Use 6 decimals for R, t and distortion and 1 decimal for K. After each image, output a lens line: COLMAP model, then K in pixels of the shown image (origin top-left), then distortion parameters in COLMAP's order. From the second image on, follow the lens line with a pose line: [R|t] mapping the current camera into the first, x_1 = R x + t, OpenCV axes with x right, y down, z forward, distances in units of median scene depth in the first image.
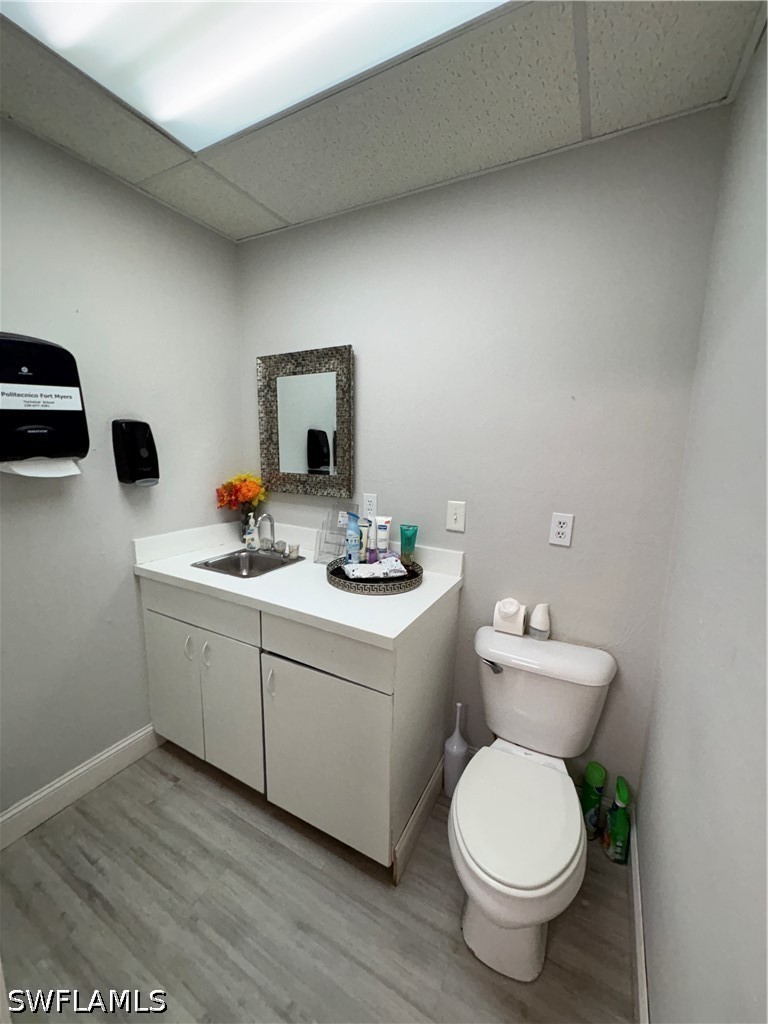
lens RADIAL K [[406.3, 0, 384.0], [0, 406.3, 512.0], [0, 0, 1]] dist [-0.001465, 0.000454]
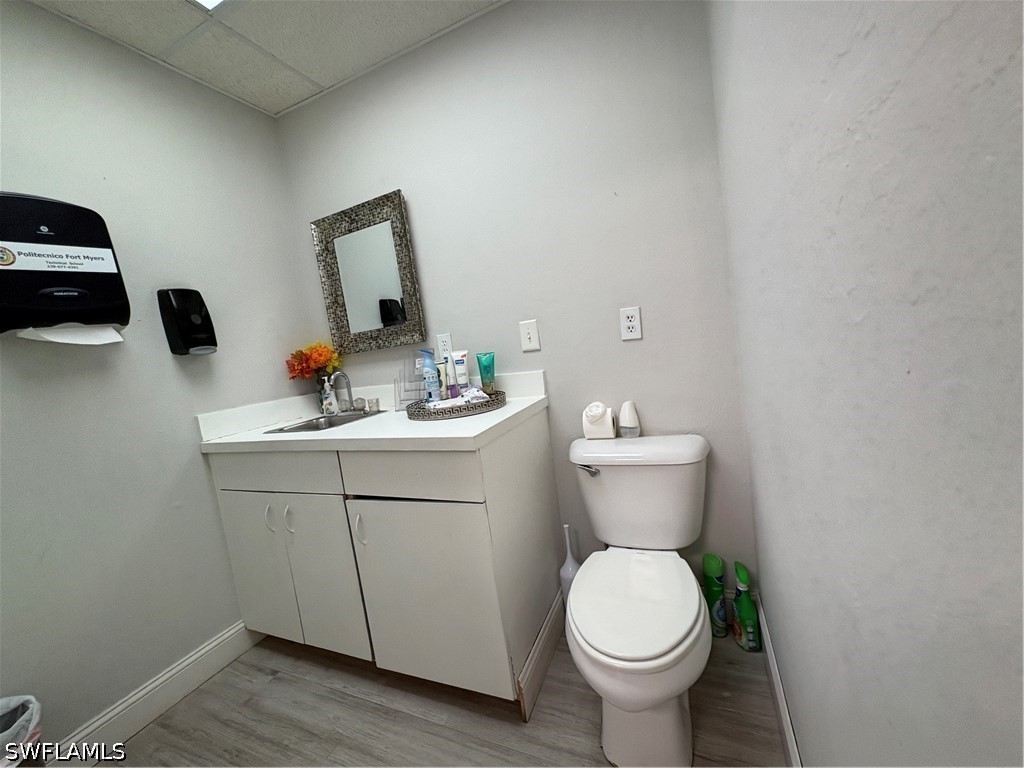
lens RADIAL K [[406.3, 0, 513.4], [0, 406.3, 383.8], [0, 0, 1]] dist [-0.001465, 0.000454]
pose [[0.984258, -0.162527, 0.069436, 0.050448], [0.167762, 0.982760, -0.077710, 0.199386], [-0.055609, 0.088136, 0.994555, 0.023460]]
